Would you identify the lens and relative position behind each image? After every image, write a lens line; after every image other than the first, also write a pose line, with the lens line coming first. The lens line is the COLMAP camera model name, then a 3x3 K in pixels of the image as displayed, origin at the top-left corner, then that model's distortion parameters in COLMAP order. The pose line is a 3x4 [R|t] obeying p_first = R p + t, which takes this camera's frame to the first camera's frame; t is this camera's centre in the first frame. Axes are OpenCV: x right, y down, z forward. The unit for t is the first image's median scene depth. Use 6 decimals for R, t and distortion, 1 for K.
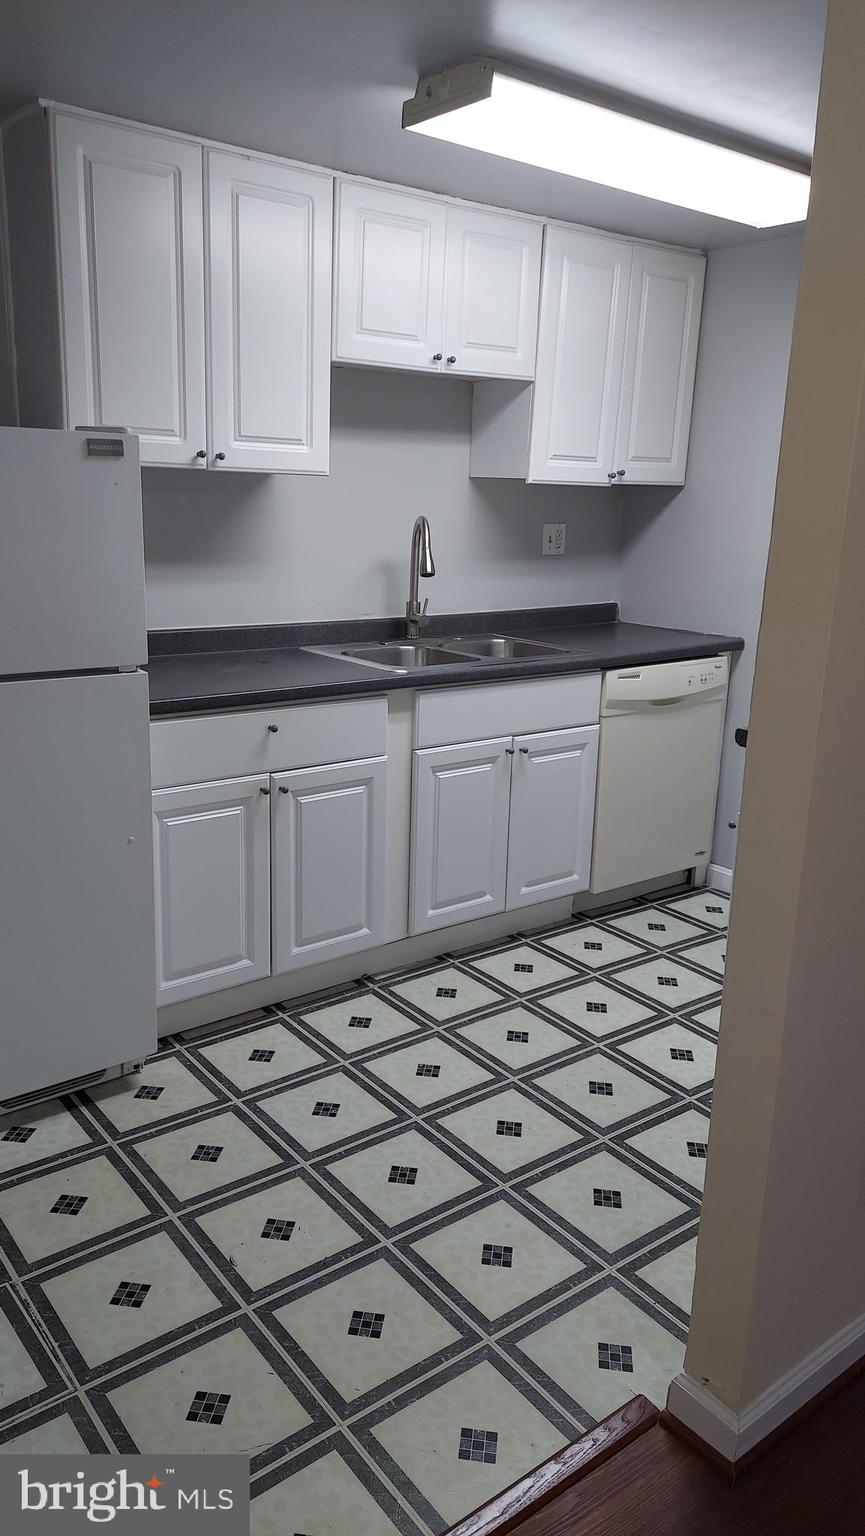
lens RADIAL K [[1094.9, 0, 420.4], [0, 1094.9, 768.0], [0, 0, 1]] dist [0.103877, -0.116264]
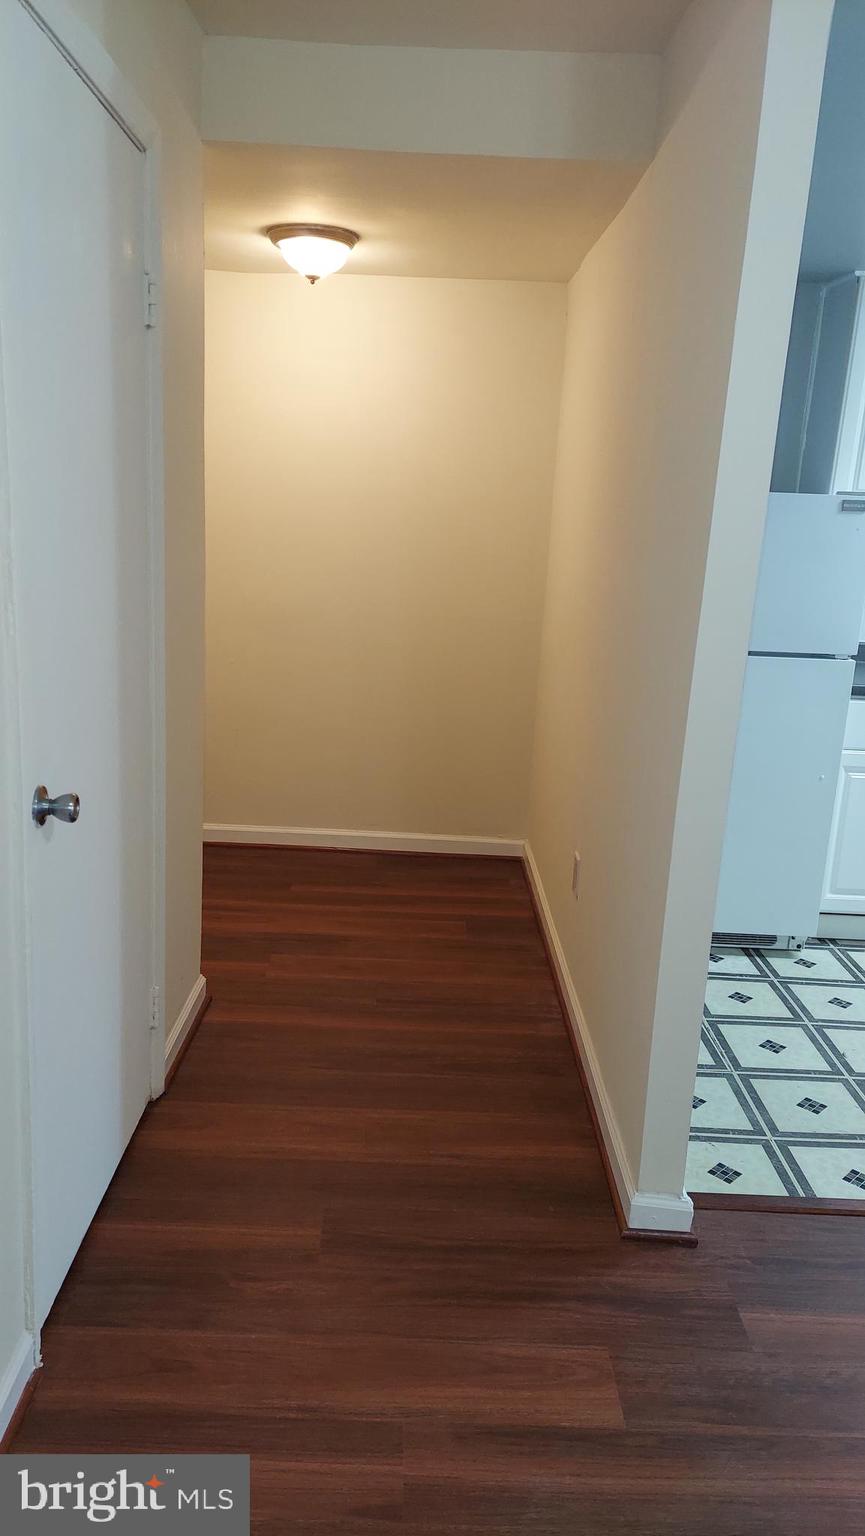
lens RADIAL K [[1094.9, 0, 420.4], [0, 1094.9, 768.0], [0, 0, 1]] dist [0.103877, -0.116264]
pose [[0.799932, 0.144552, -0.582421, 0.148779], [-0.175382, 0.984494, 0.003462, 0.134497], [0.573890, 0.099377, 0.812880, -0.445658]]
